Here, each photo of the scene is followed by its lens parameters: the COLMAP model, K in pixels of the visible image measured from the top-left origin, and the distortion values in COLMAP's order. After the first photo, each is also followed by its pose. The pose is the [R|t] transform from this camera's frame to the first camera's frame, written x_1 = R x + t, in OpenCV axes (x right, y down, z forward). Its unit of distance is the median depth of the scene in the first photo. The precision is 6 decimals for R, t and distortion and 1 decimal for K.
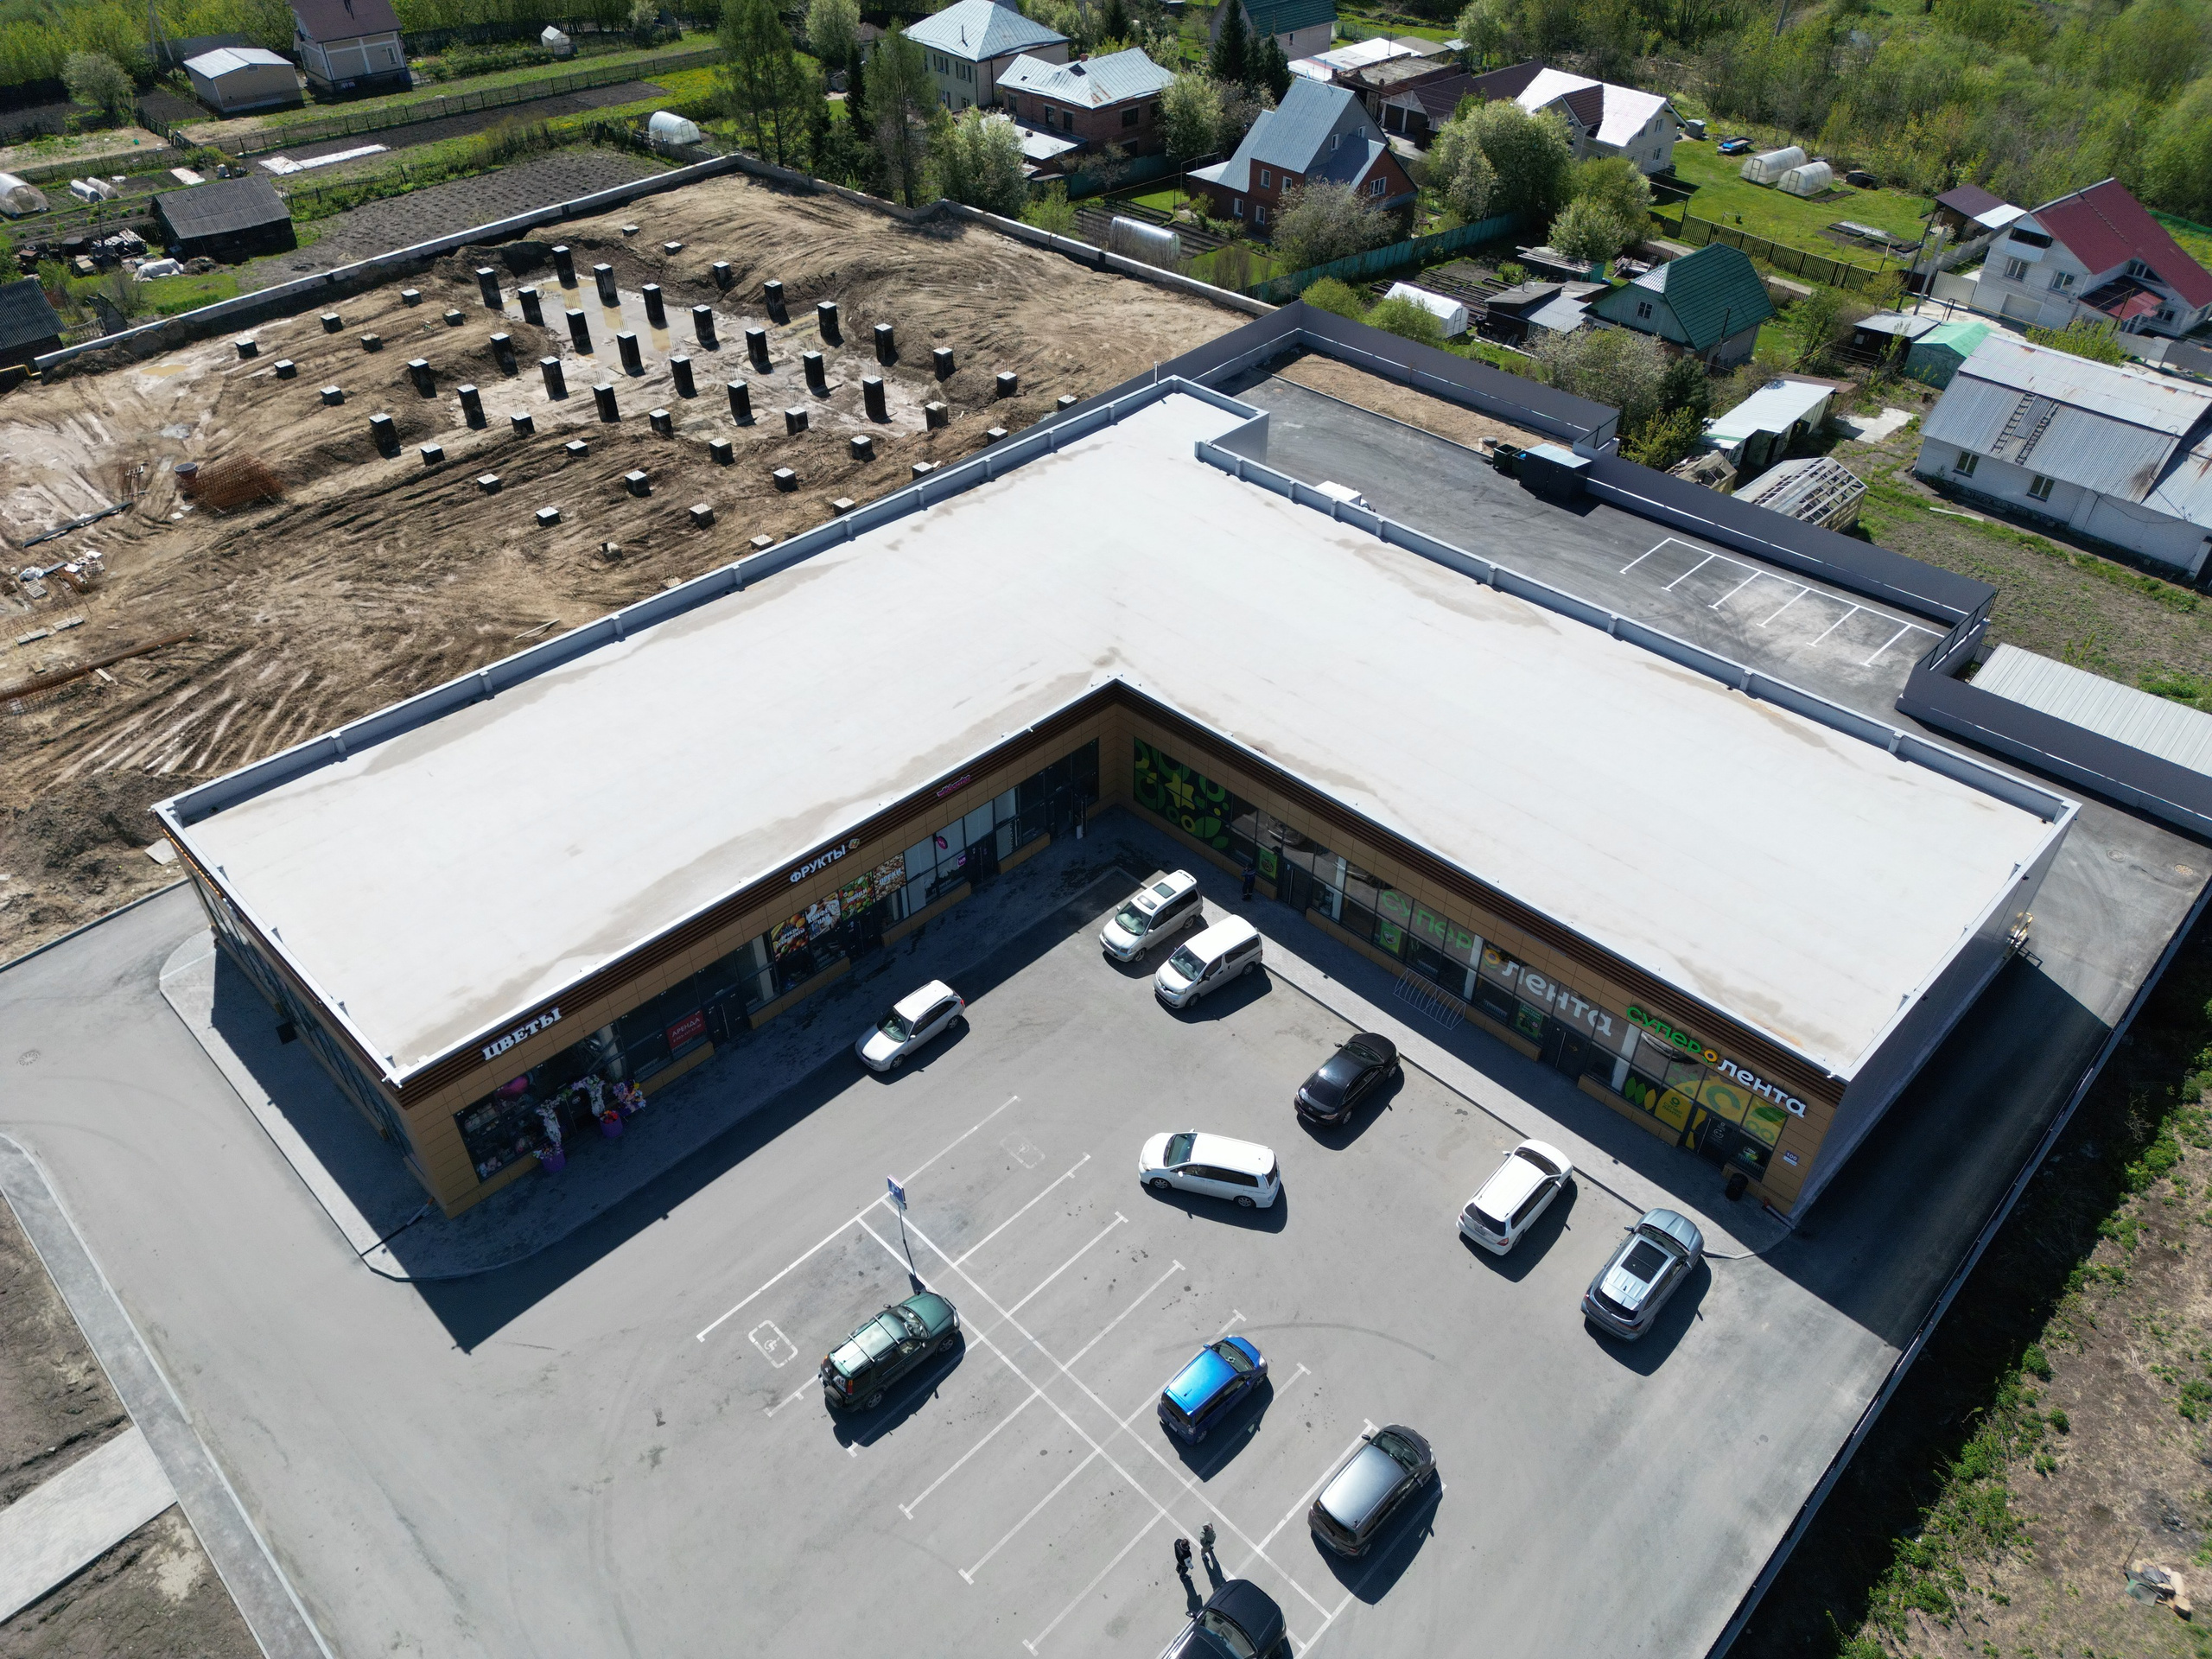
lens RADIAL K [[1540.8, 0, 1105.8], [0, 1540.8, 833.0], [0, 0, 1]] dist [0.078205, -0.072504]
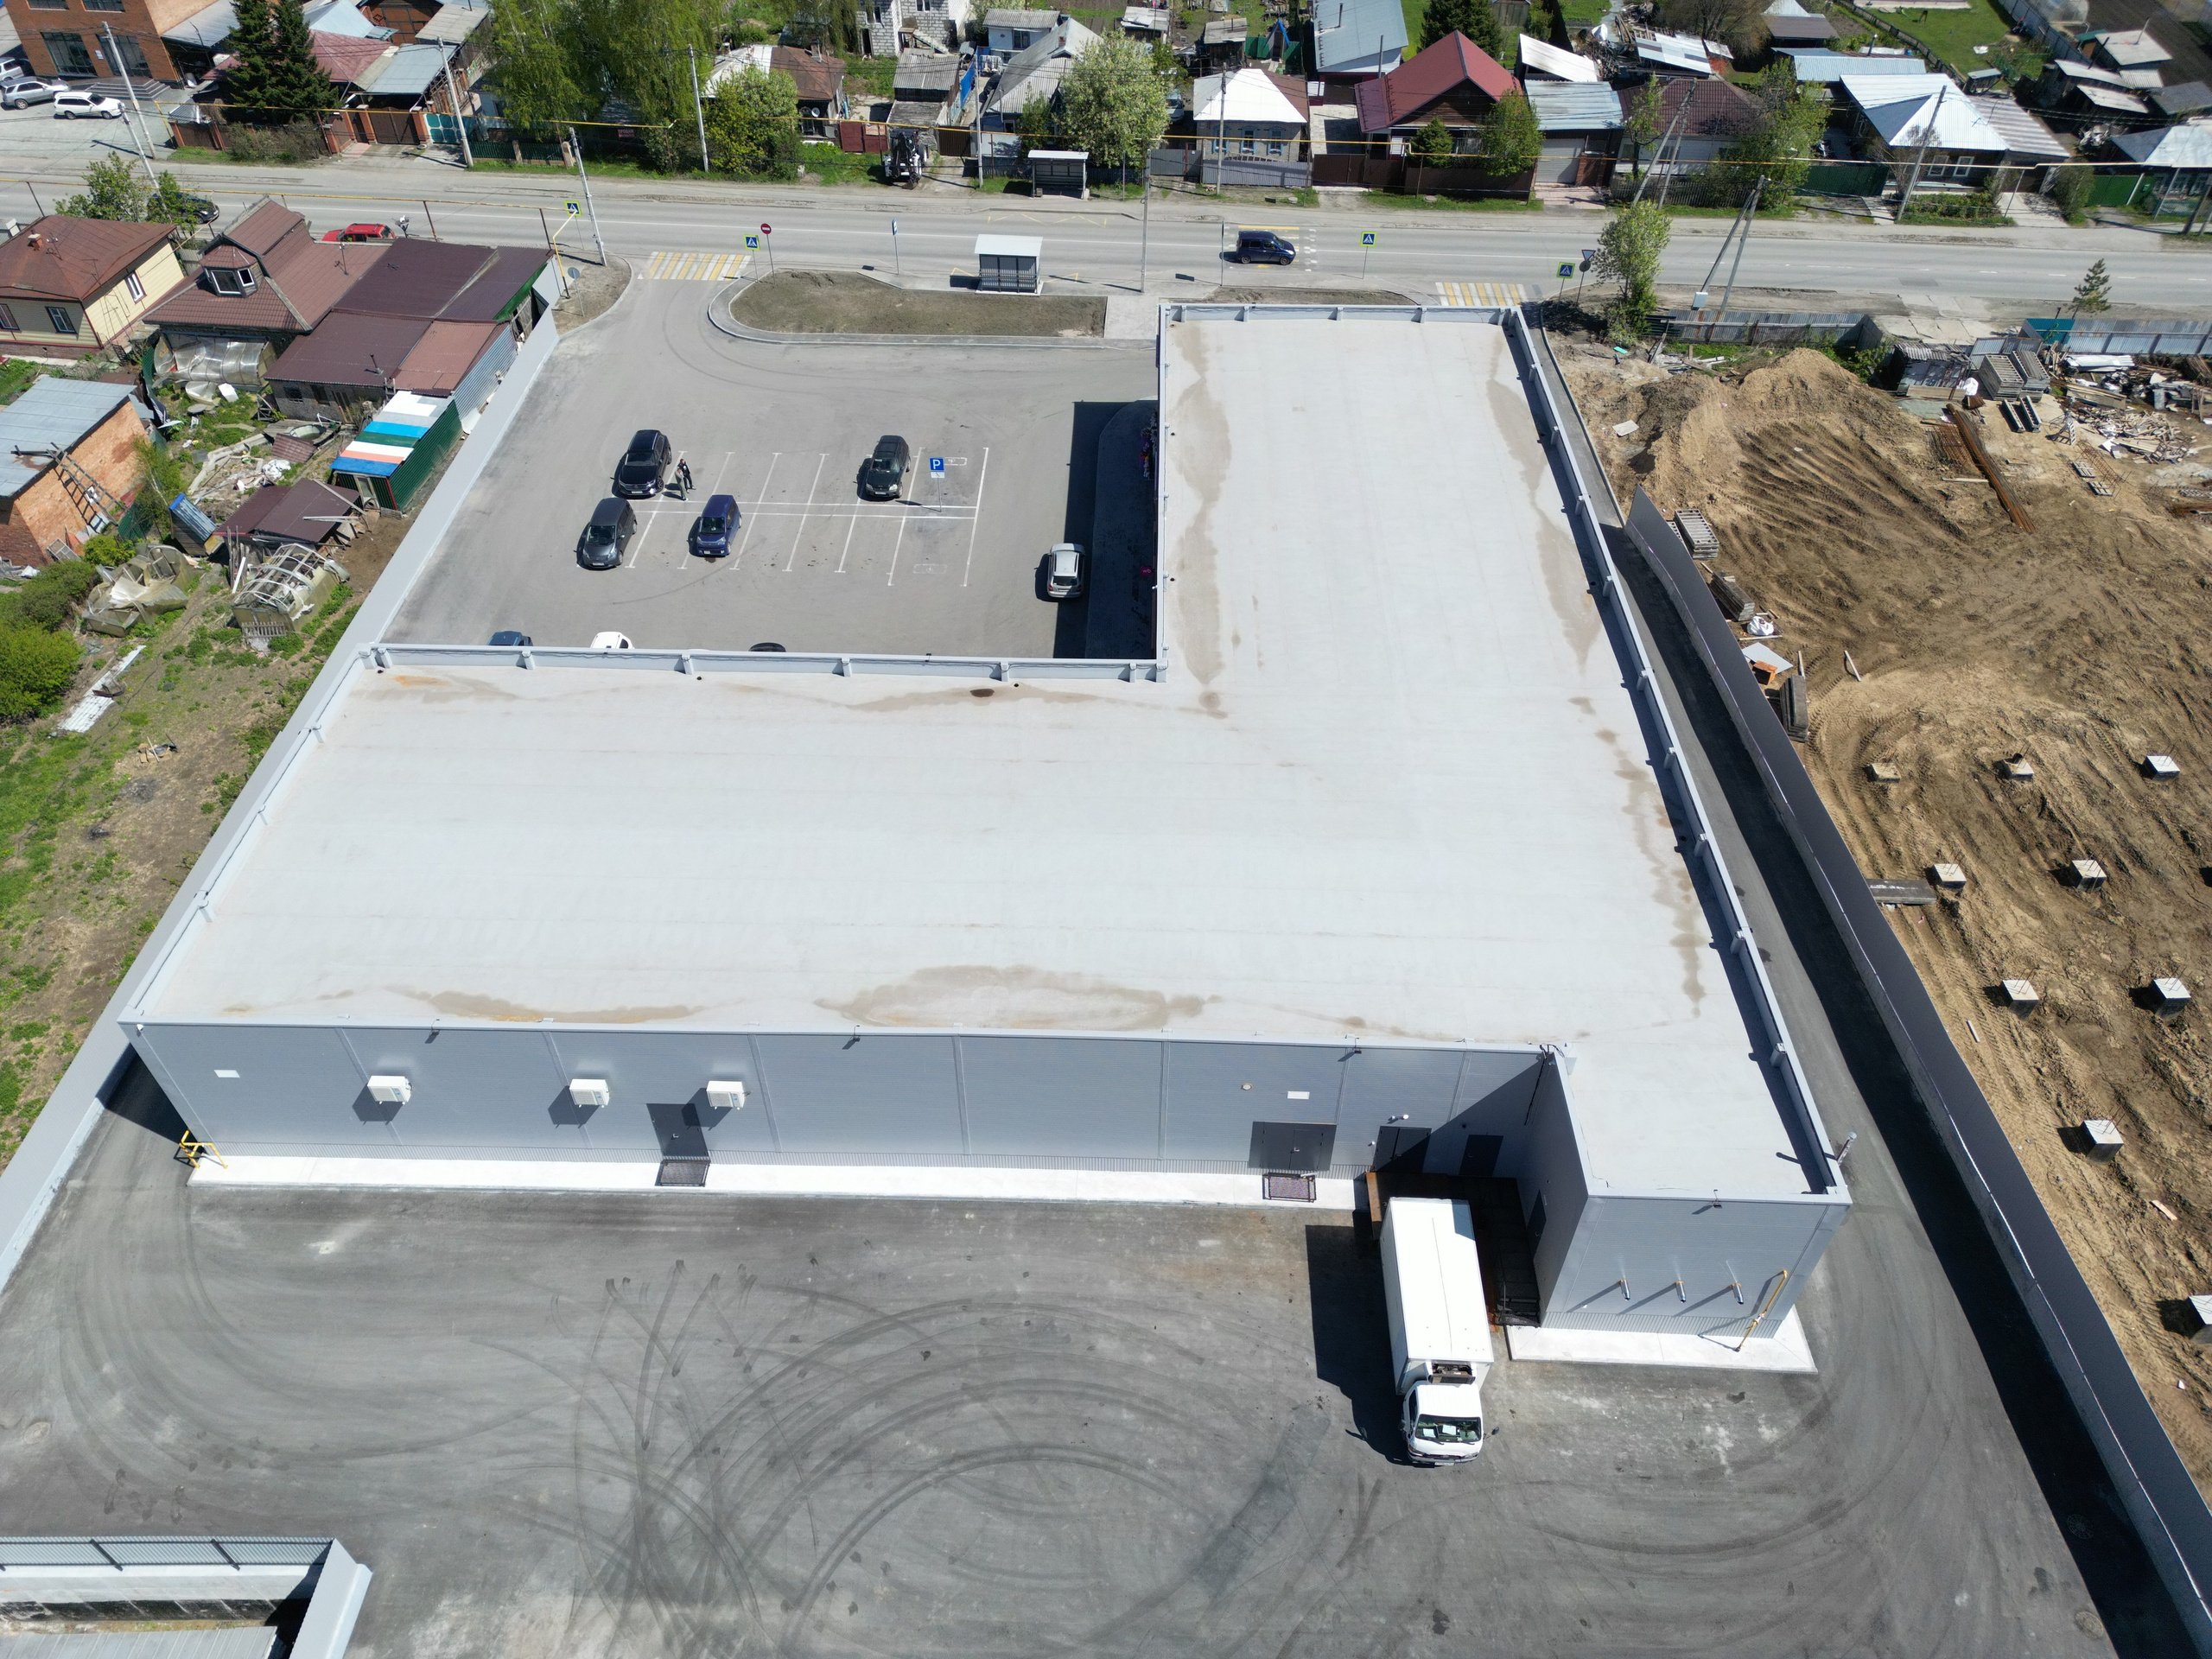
lens RADIAL K [[1540.8, 0, 1105.8], [0, 1540.8, 833.0], [0, 0, 1]] dist [0.078205, -0.072504]
pose [[-0.729338, 0.470315, -0.496860, 0.364419], [-0.437445, 0.237811, 0.867230, -0.585149], [0.526030, 0.849853, 0.032293, 0.697721]]
